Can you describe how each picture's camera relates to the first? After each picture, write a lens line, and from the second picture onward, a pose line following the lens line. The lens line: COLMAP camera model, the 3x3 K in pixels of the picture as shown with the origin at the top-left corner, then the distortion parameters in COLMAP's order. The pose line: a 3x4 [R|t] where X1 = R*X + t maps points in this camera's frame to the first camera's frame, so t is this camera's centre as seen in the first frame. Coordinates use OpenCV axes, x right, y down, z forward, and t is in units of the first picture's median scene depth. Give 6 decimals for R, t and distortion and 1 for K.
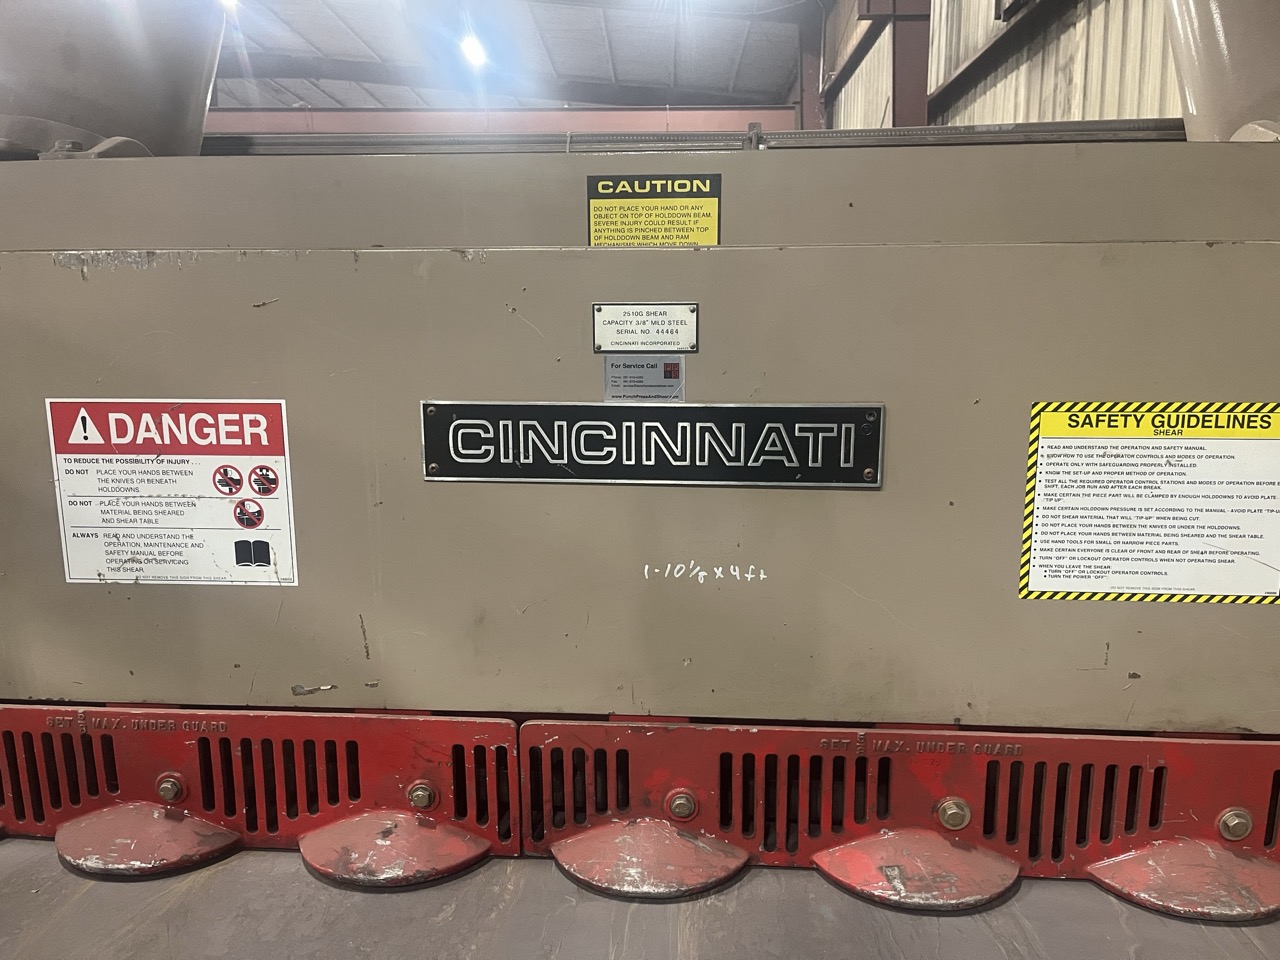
lens RADIAL K [[917.4, 0, 681.4], [0, 917.4, 404.6], [0, 0, 1]] dist [0.035198, -0.027262]
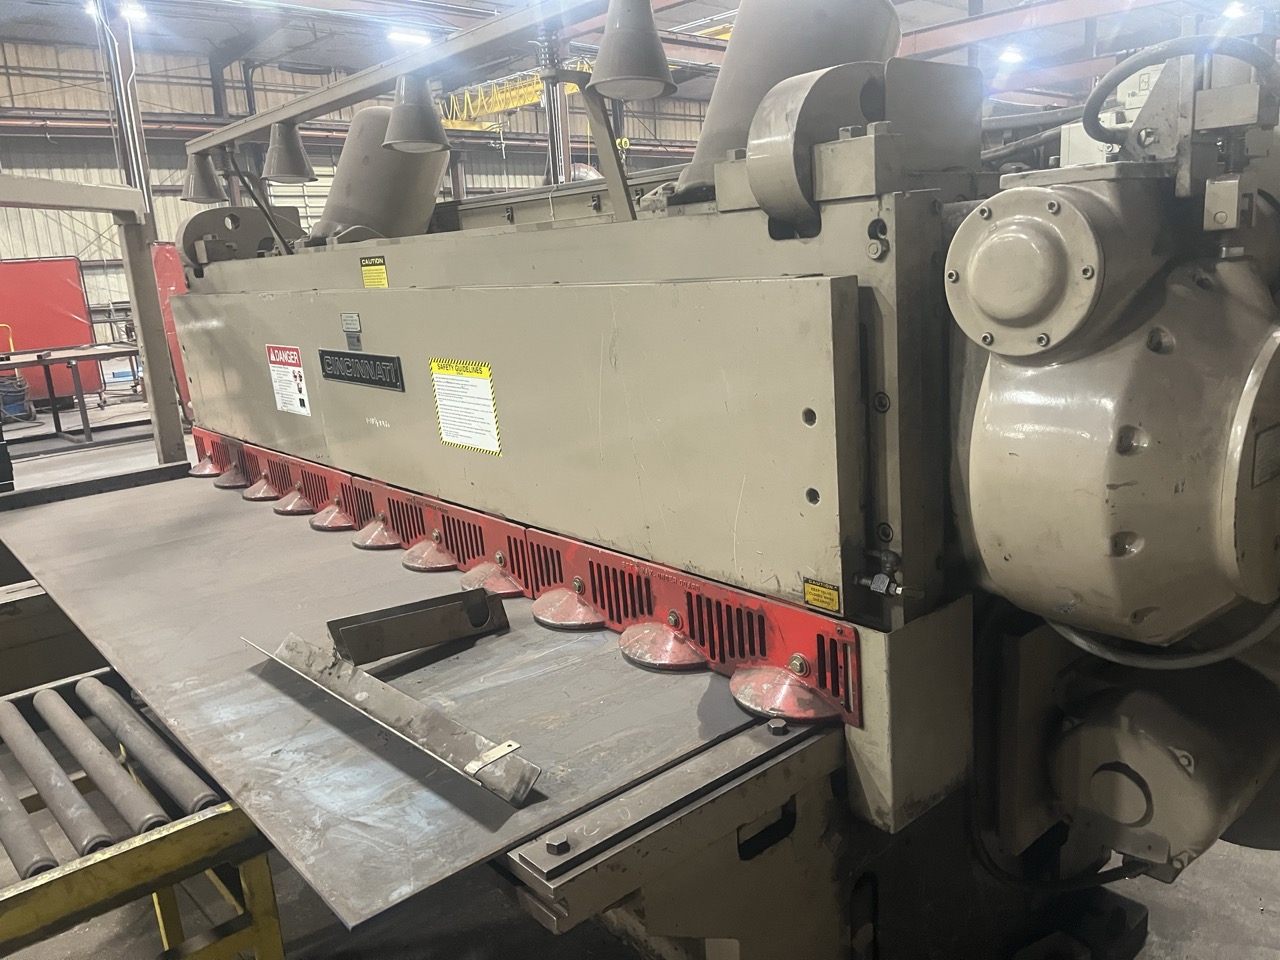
lens RADIAL K [[968.6, 0, 640.0], [0, 968.6, 480.0], [0, 0, 1]] dist [0.080142, -0.115603]
pose [[0.697905, 0.123974, -0.705378, 2.334791], [-0.031271, 0.989240, 0.142924, -0.059542], [0.715507, -0.077689, 0.694272, -0.316078]]
